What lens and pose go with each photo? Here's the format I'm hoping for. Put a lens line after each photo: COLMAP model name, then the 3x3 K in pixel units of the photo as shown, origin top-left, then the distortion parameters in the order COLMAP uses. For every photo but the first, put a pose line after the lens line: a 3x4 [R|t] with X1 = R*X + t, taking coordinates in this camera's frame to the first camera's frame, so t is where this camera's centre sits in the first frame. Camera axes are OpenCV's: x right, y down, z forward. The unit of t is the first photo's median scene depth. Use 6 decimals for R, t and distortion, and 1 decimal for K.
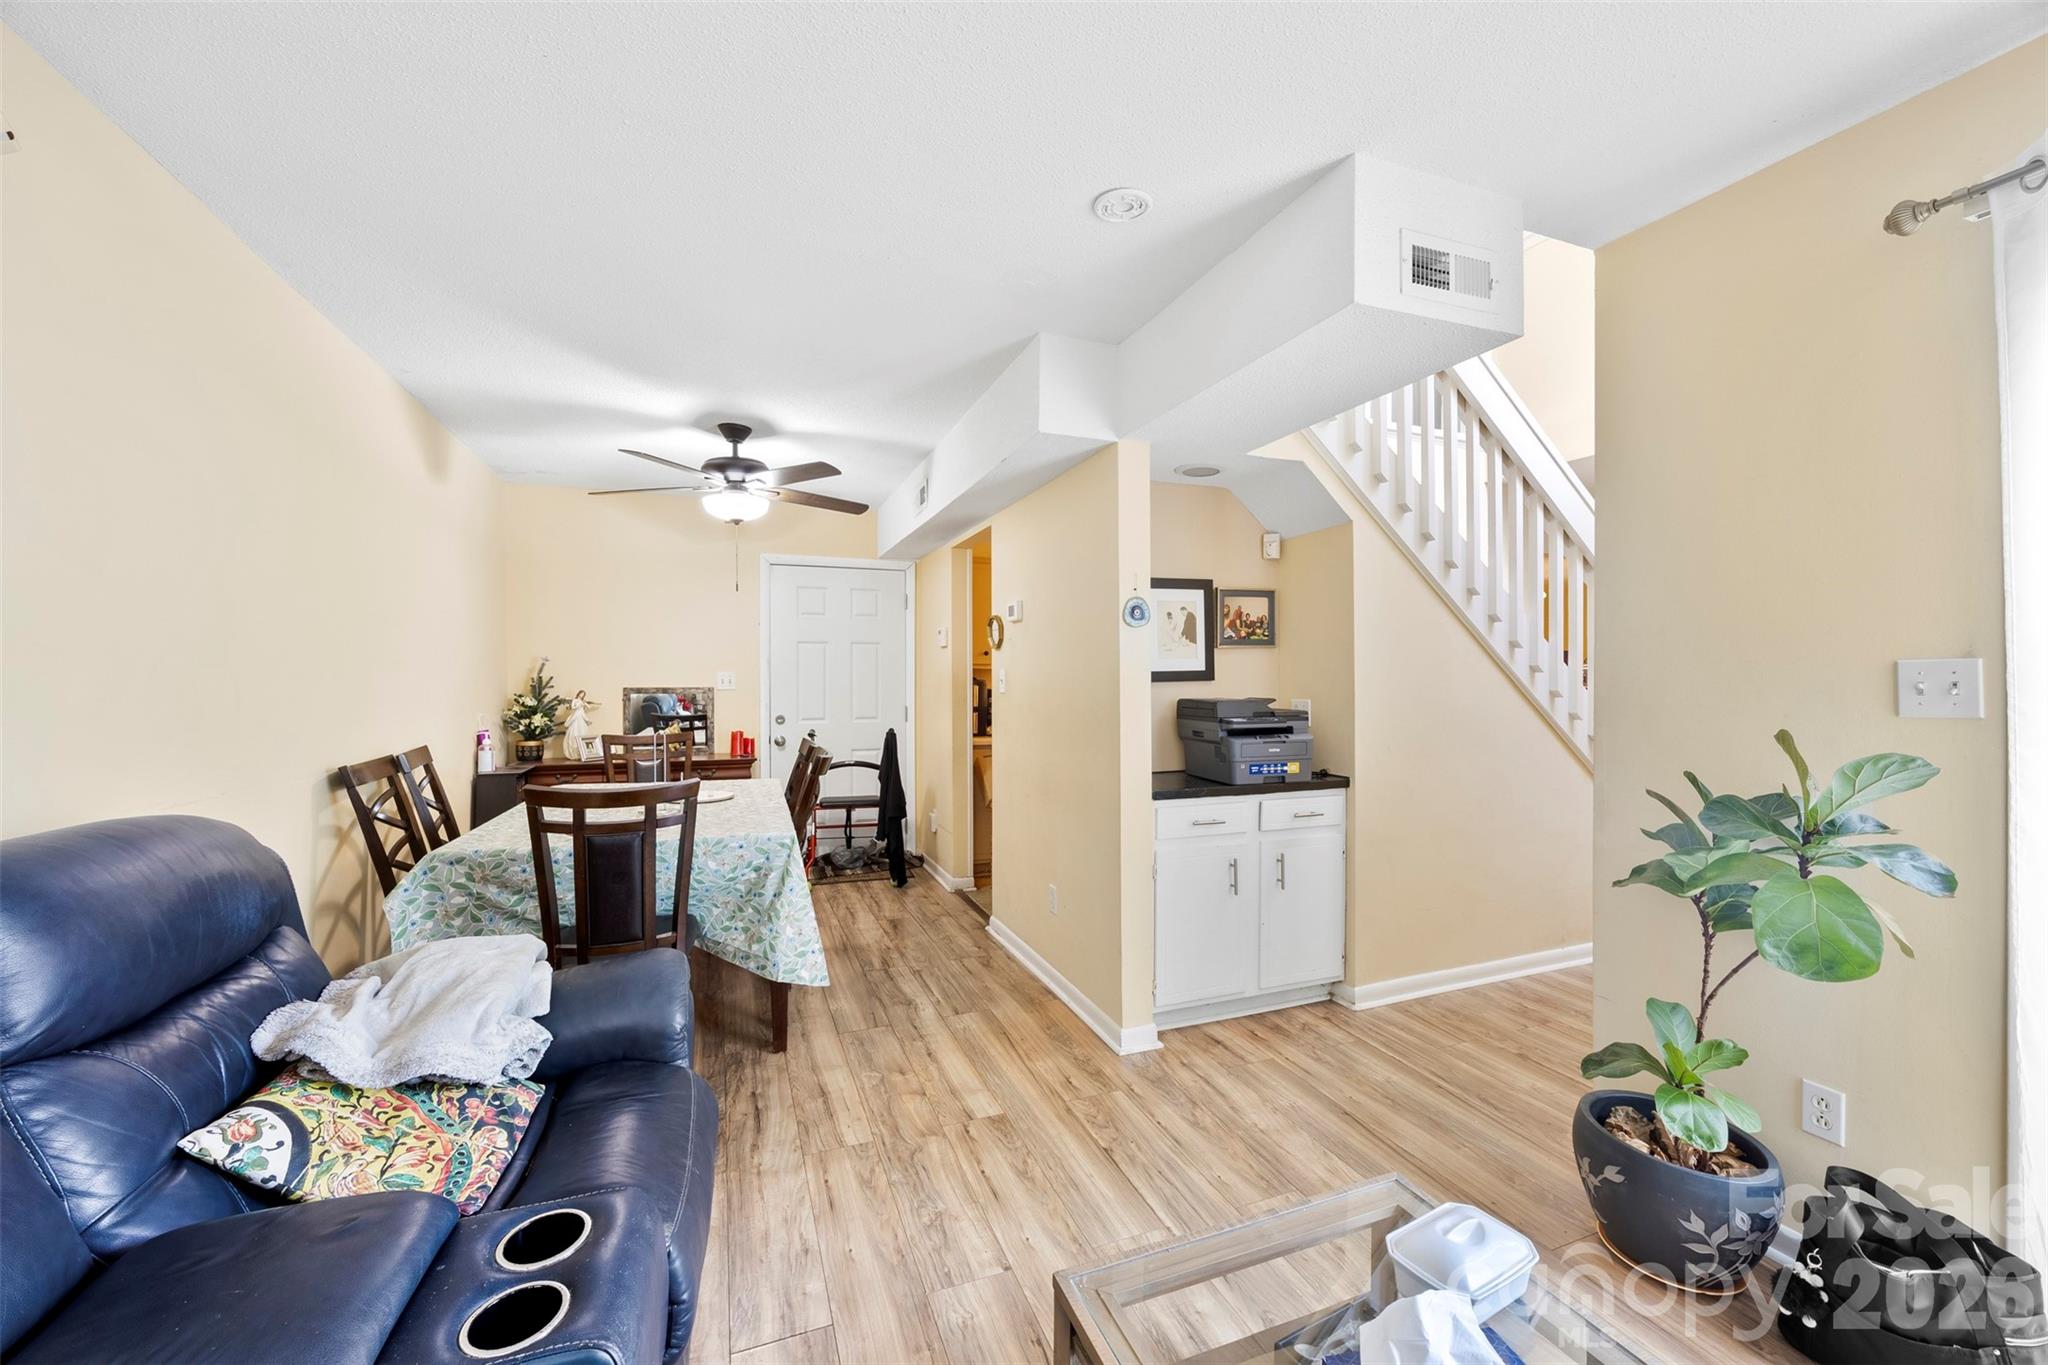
lens RADIAL K [[790.0, 0, 1011.6], [0, 790.0, 680.3], [0, 0, 1]] dist [-0.002825, 0.000111]
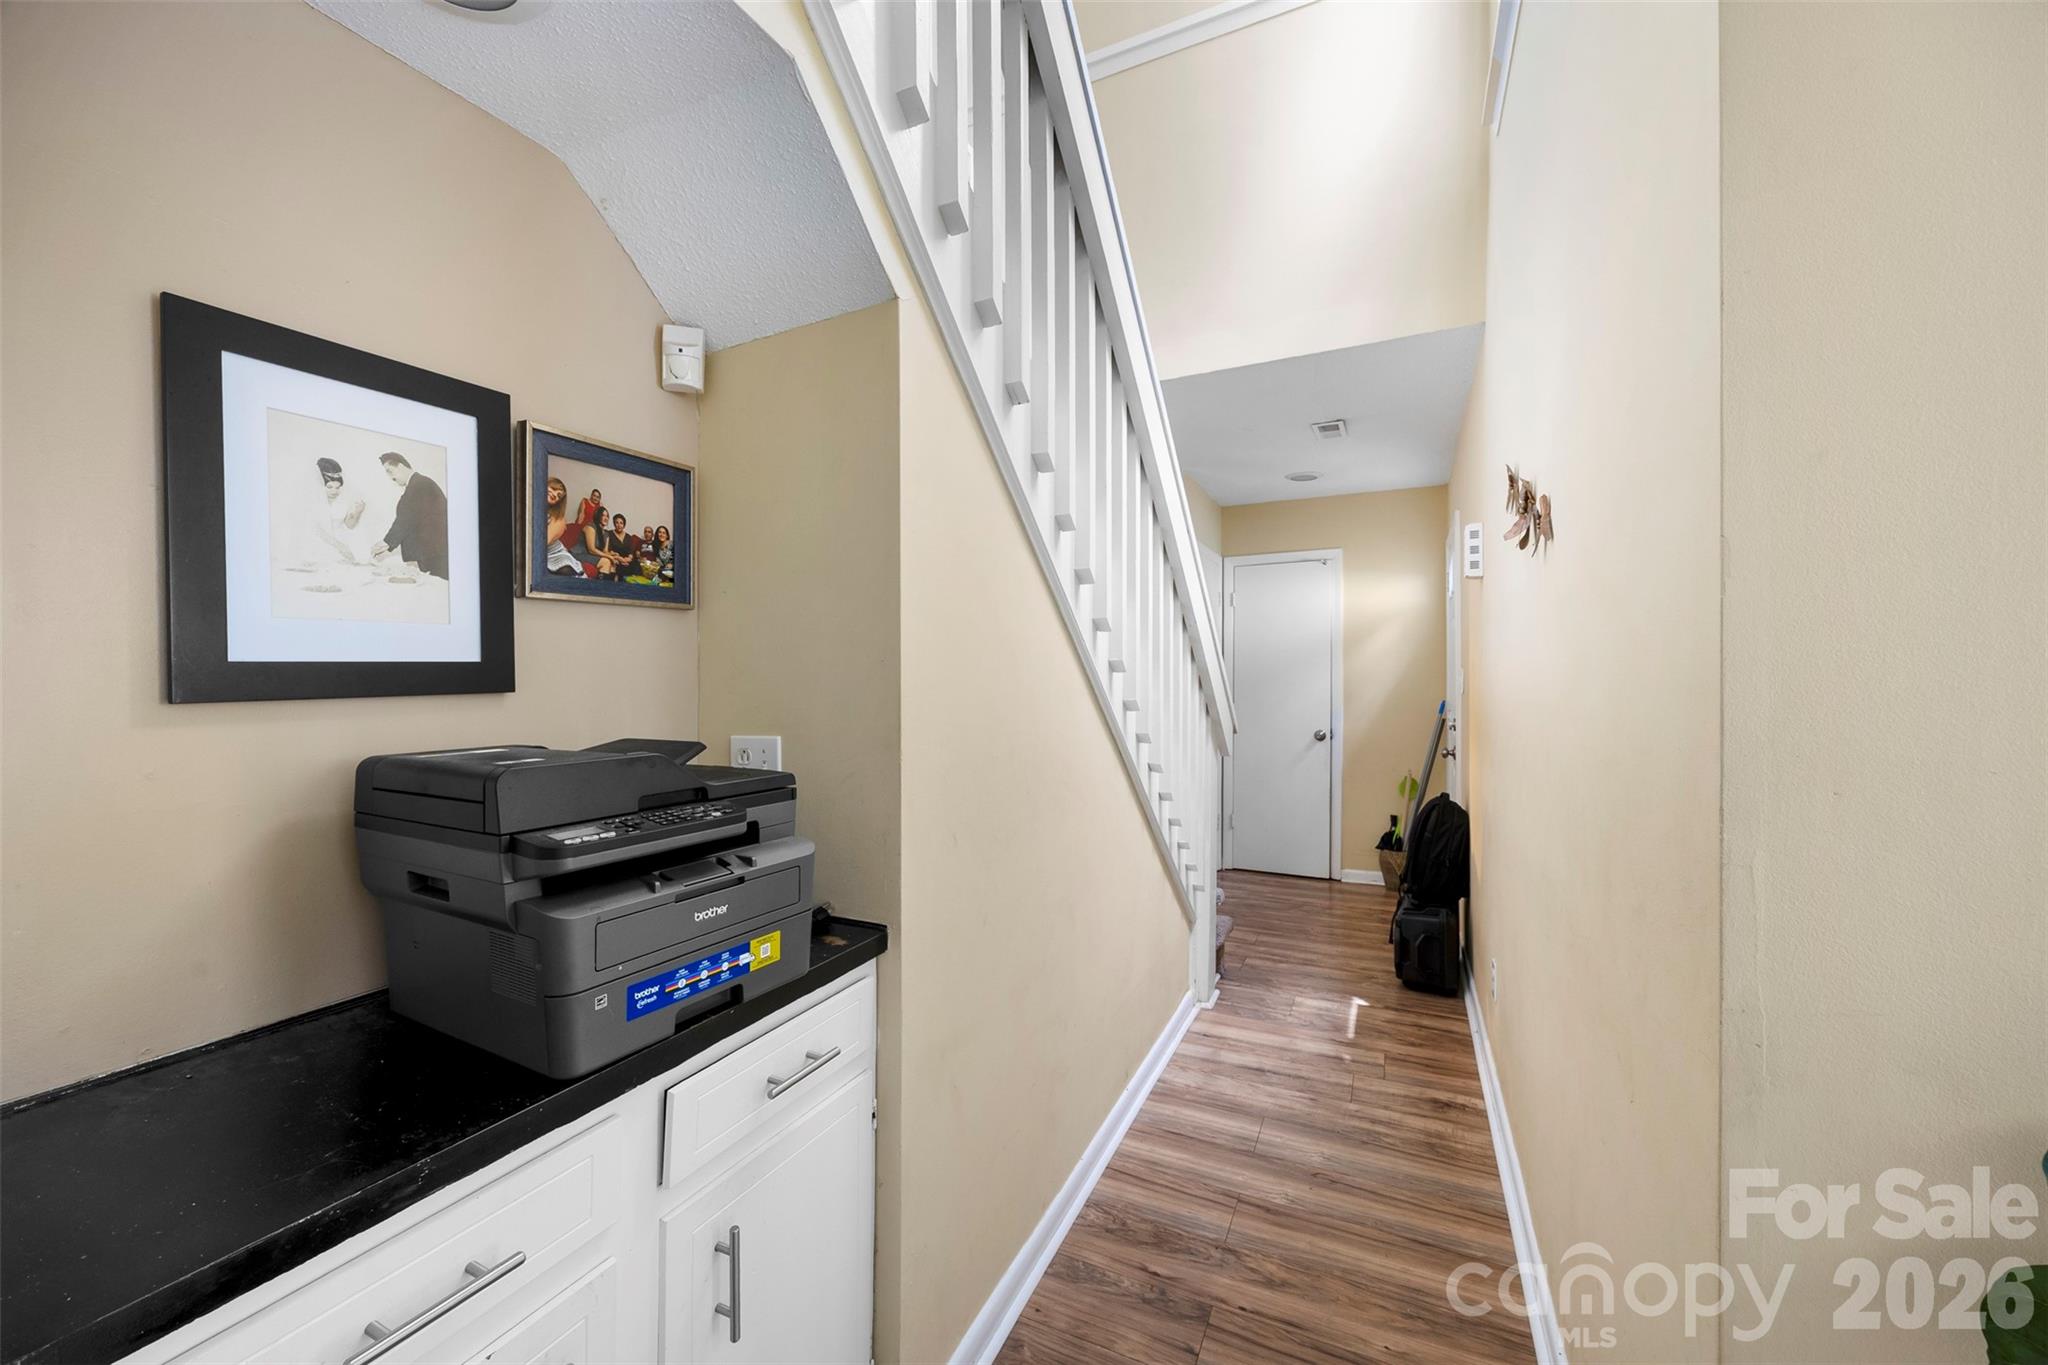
lens RADIAL K [[790.0, 0, 1024.2], [0, 790.0, 673.7], [0, 0, 1]] dist [-0.002825, 0.000111]
pose [[0.718134, 0.006103, 0.695878, 0.181700], [0.002263, 0.999936, -0.011105, -0.003553], [-0.695902, 0.009550, 0.718074, 0.614422]]
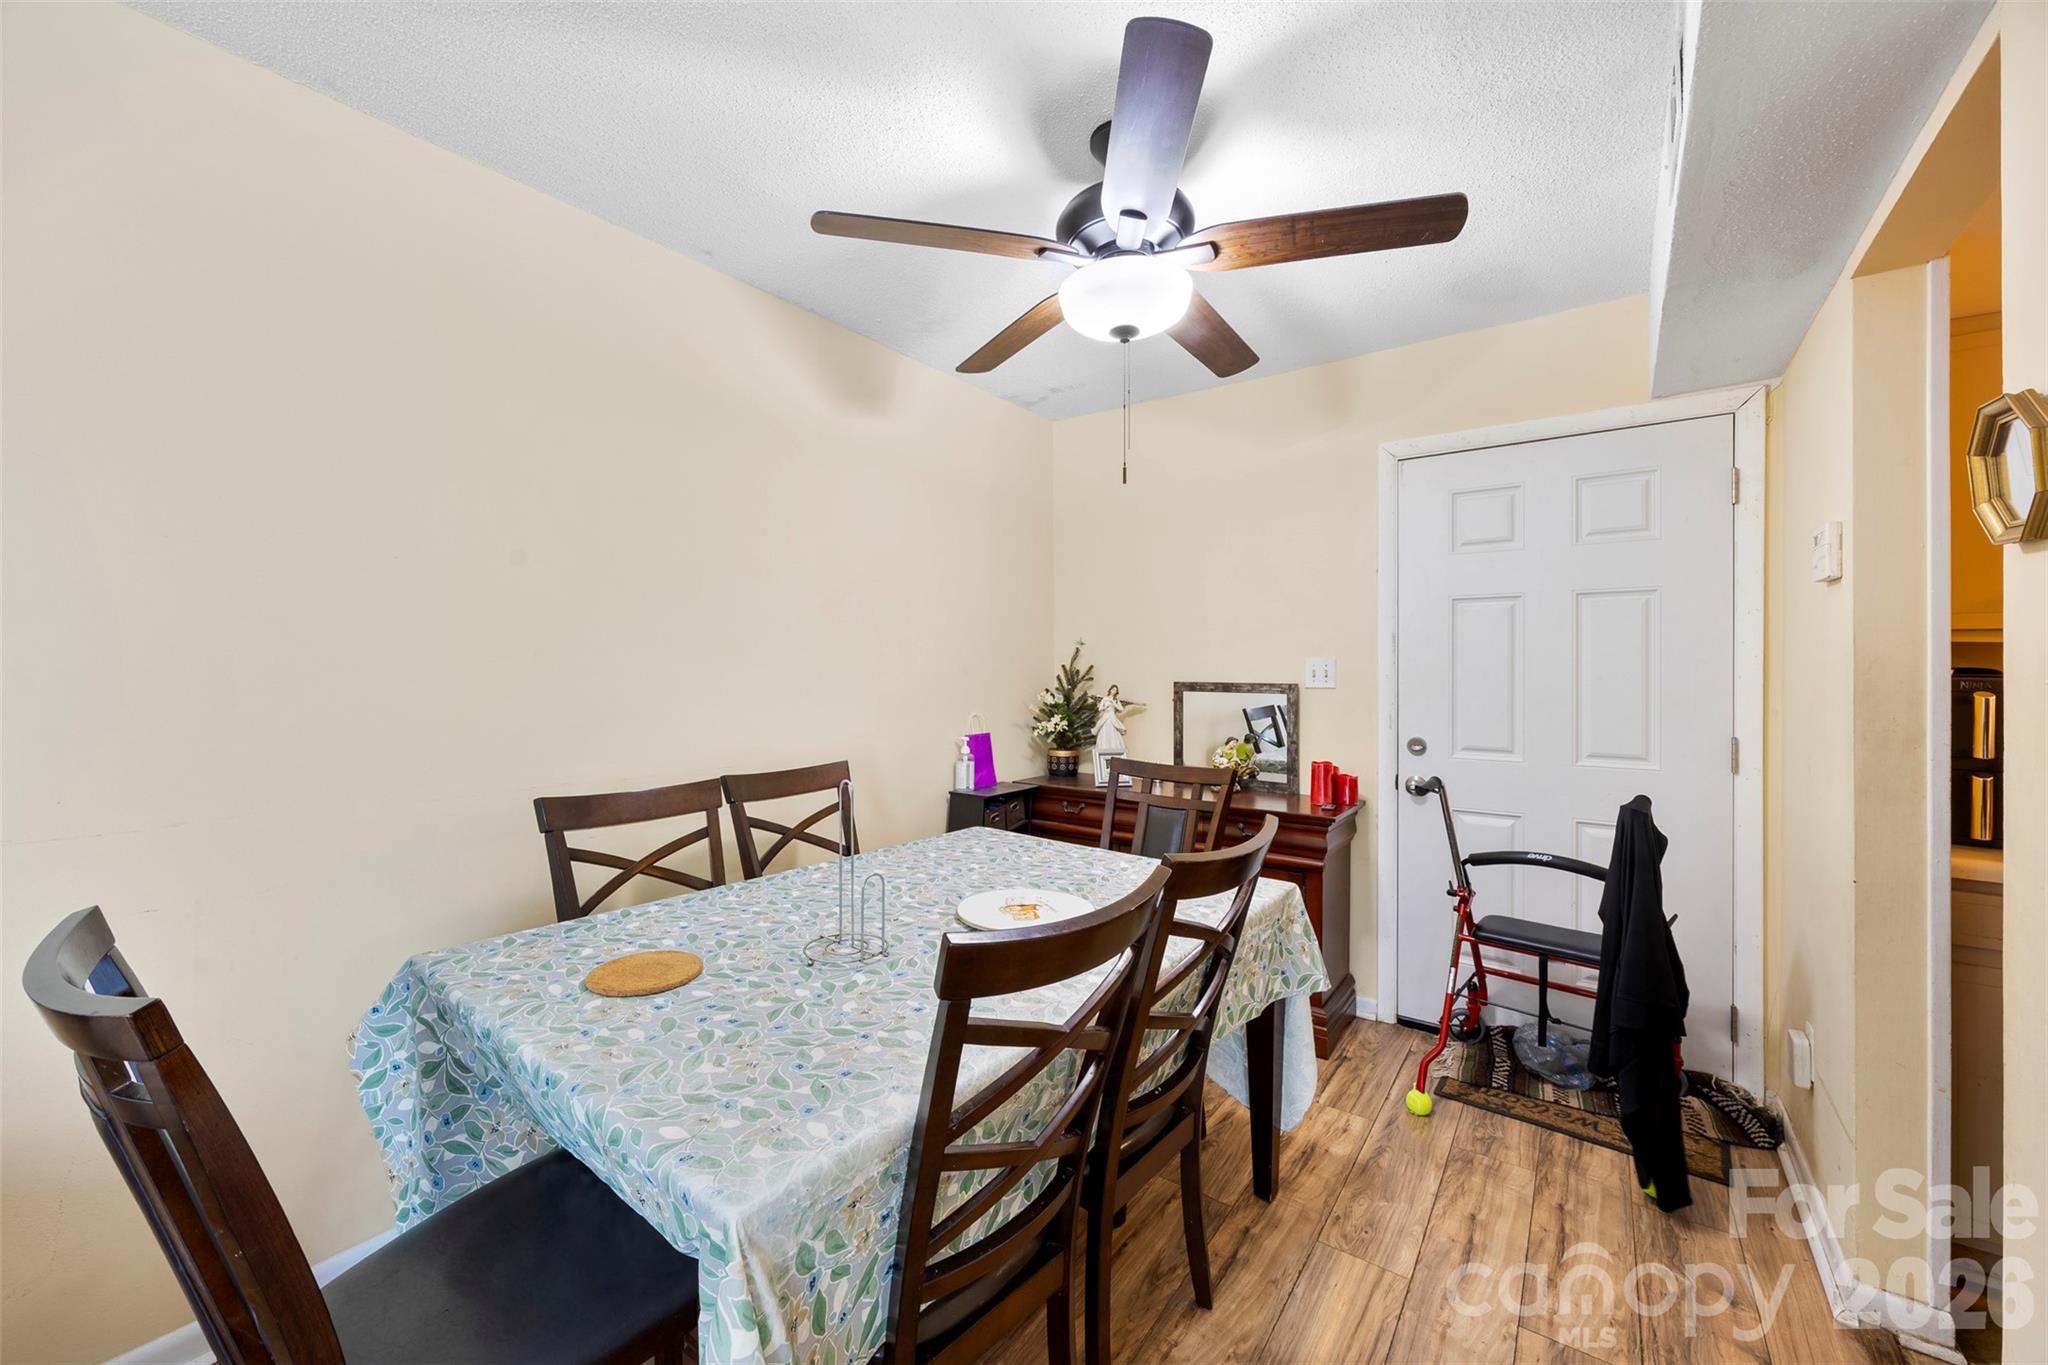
lens RADIAL K [[790.0, 0, 1018.3], [0, 790.0, 670.0], [0, 0, 1]] dist [-0.002825, 0.000111]
pose [[0.544892, 0.004968, -0.838492, 0.012773], [-0.005571, 0.999982, 0.002304, -0.002594], [0.838488, 0.003416, 0.544909, 0.761497]]
